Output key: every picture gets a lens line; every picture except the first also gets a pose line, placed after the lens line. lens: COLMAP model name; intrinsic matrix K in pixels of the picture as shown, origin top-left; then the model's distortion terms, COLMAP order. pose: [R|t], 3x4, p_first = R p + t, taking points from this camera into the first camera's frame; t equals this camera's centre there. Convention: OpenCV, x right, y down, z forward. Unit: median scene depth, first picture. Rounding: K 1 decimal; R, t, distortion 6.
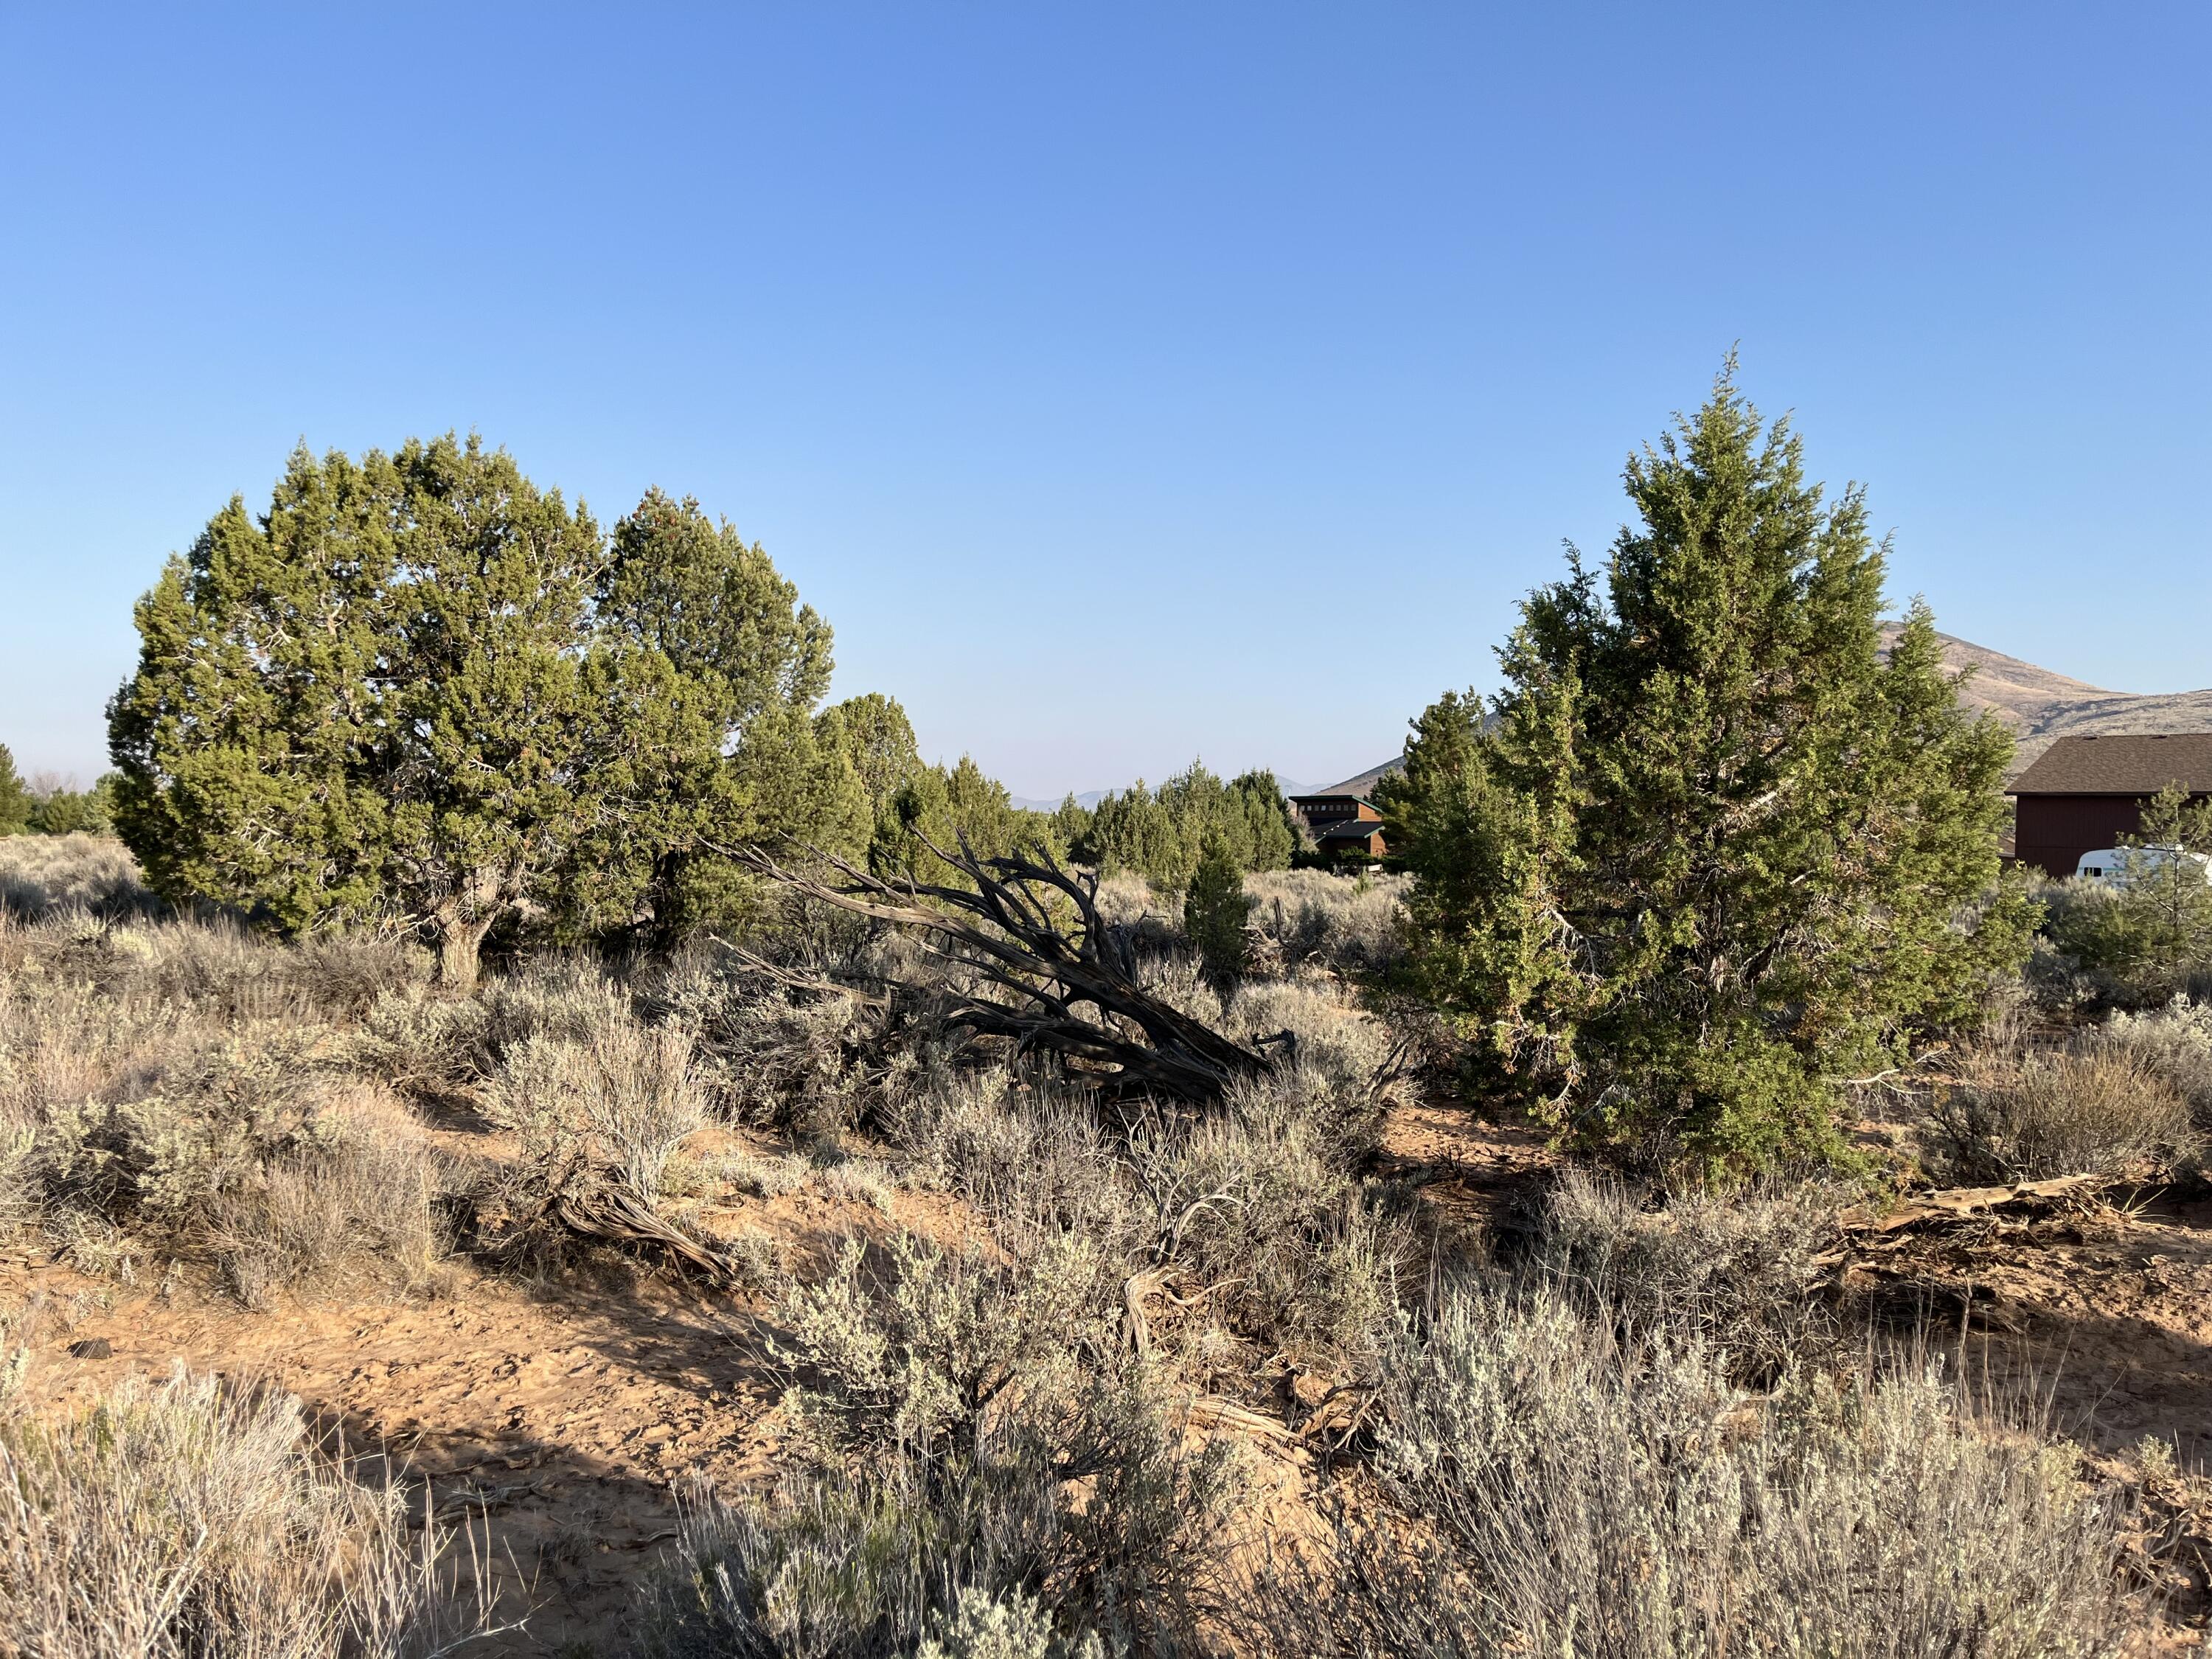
lens RADIAL K [[1730.9, 0, 1108.6], [0, 1730.9, 859.3], [0, 0, 1]] dist [0.071162, -0.074009]
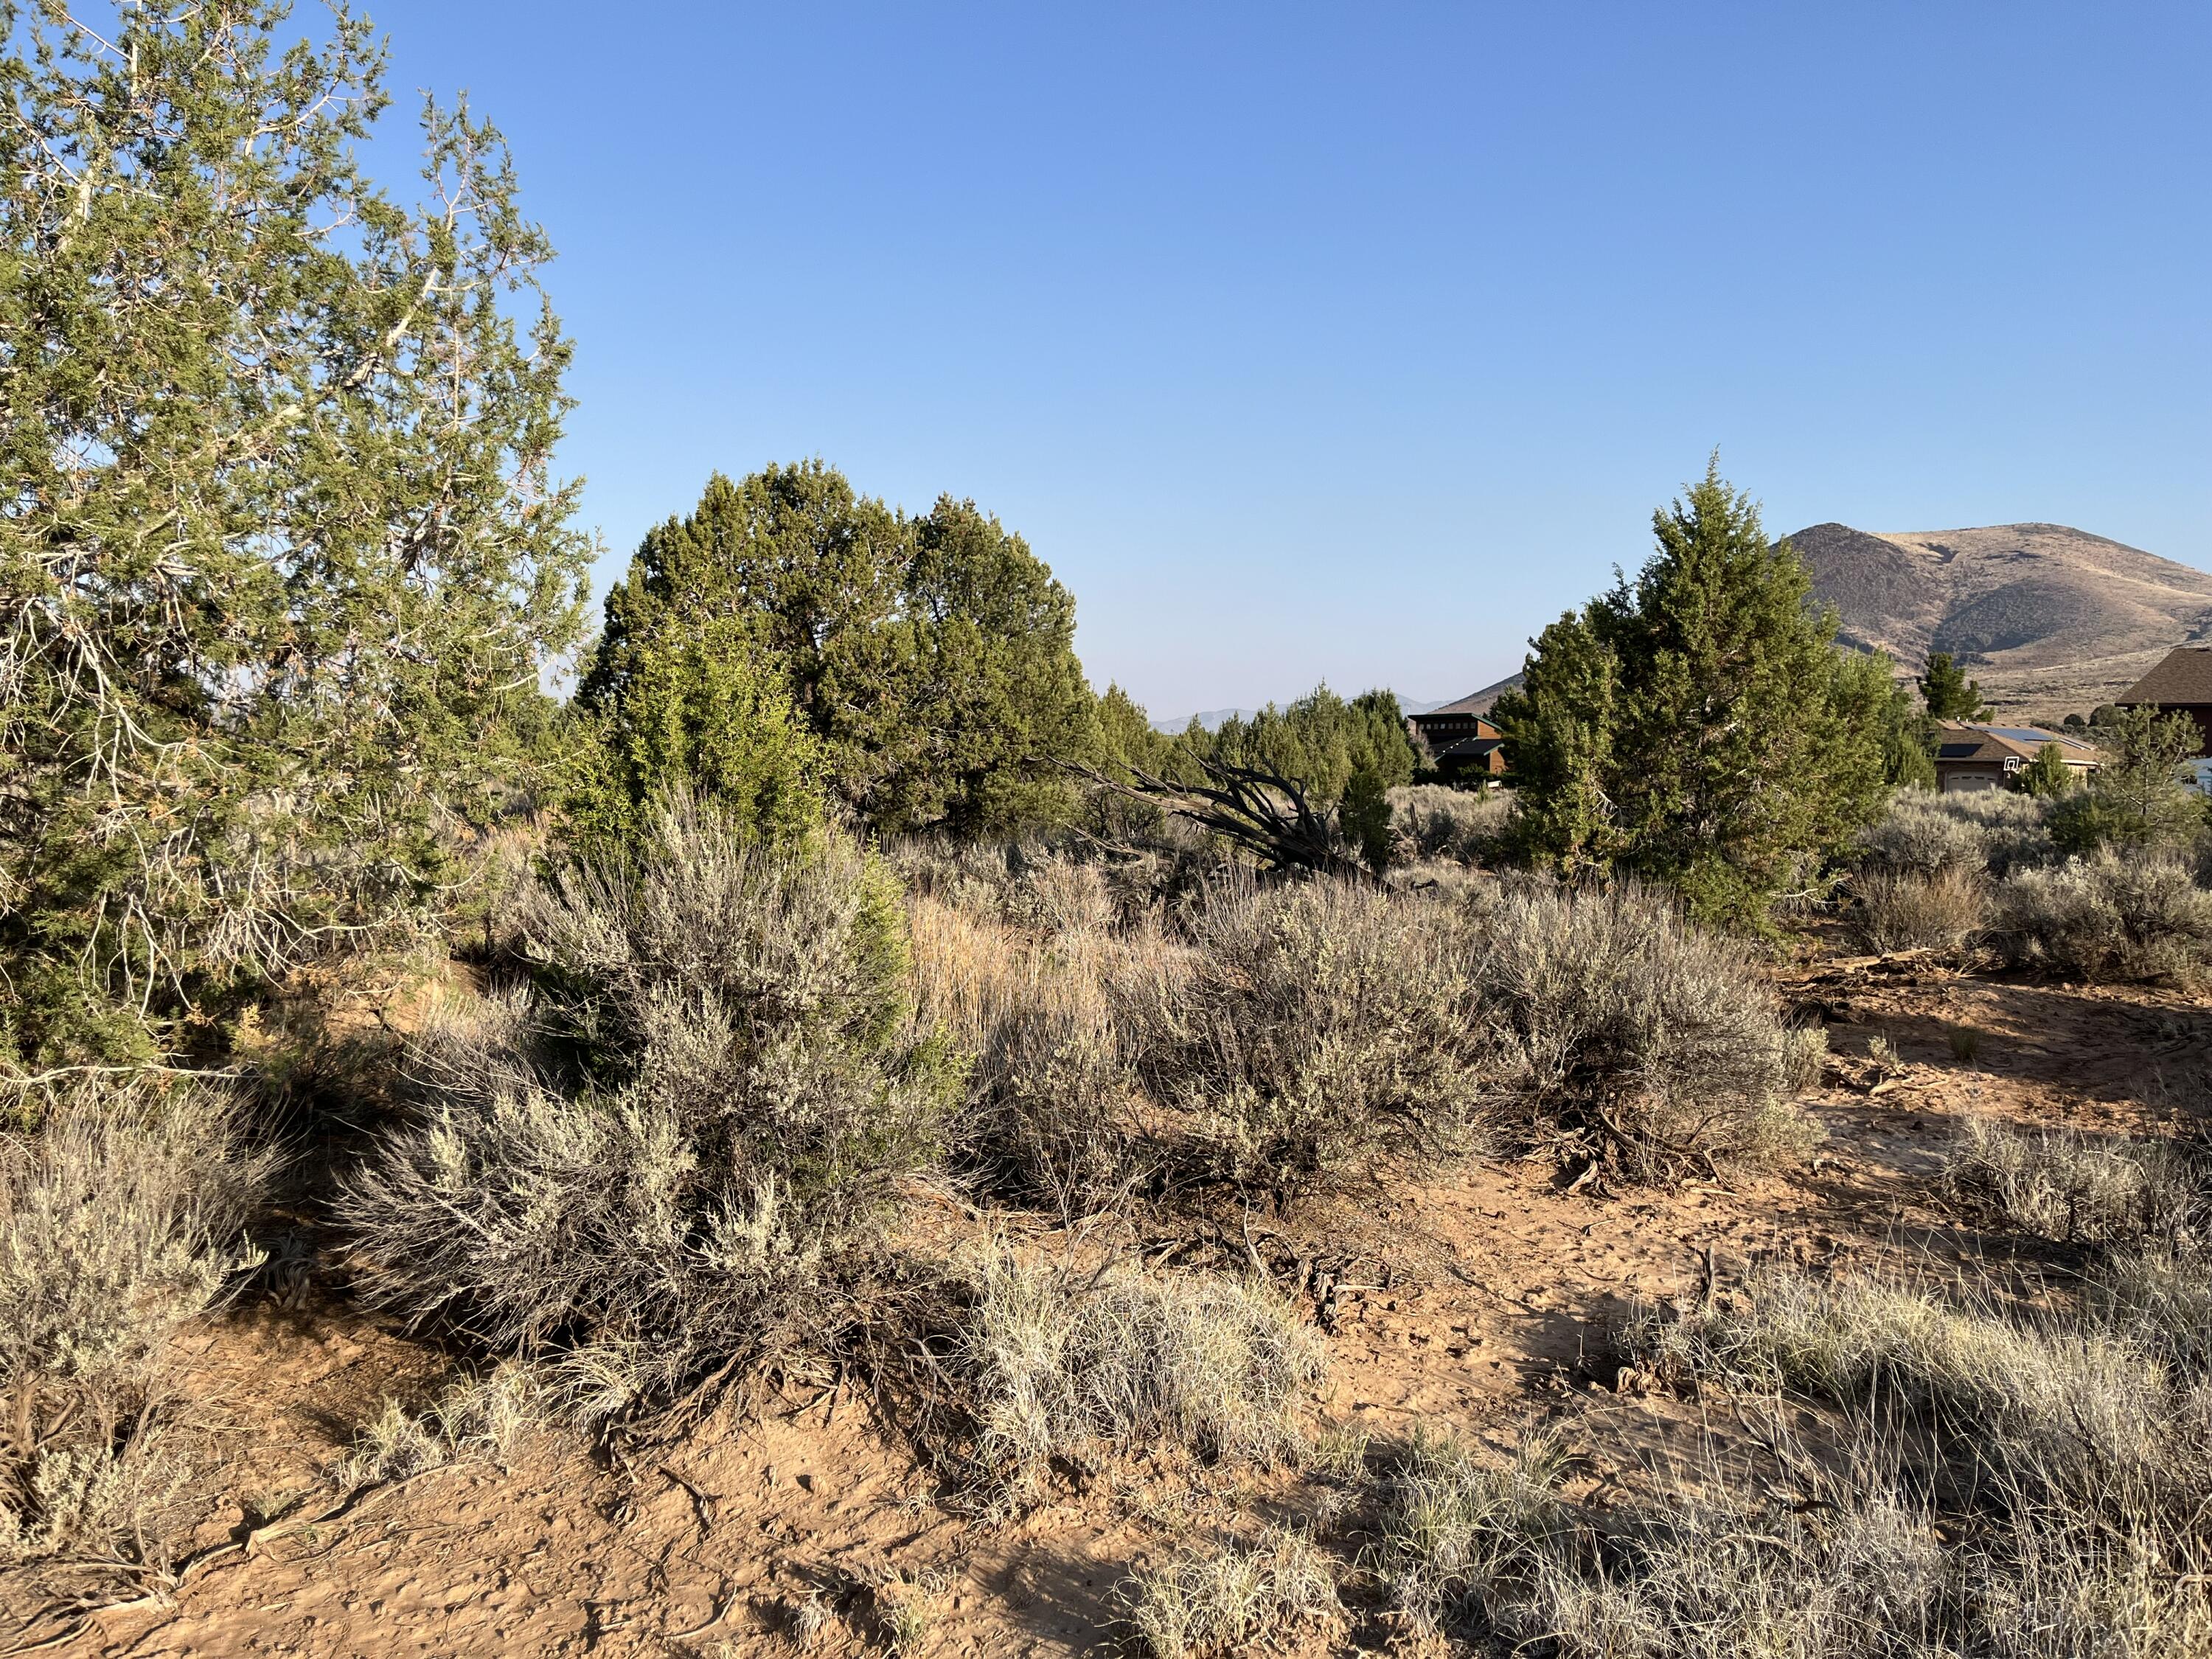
lens RADIAL K [[1730.9, 0, 1108.6], [0, 1730.9, 859.3], [0, 0, 1]] dist [0.071162, -0.074009]
pose [[0.997803, -0.005231, -0.066039, -0.058325], [0.008235, 0.998940, 0.045294, 0.007495], [0.065732, -0.045738, 0.996789, -0.381871]]
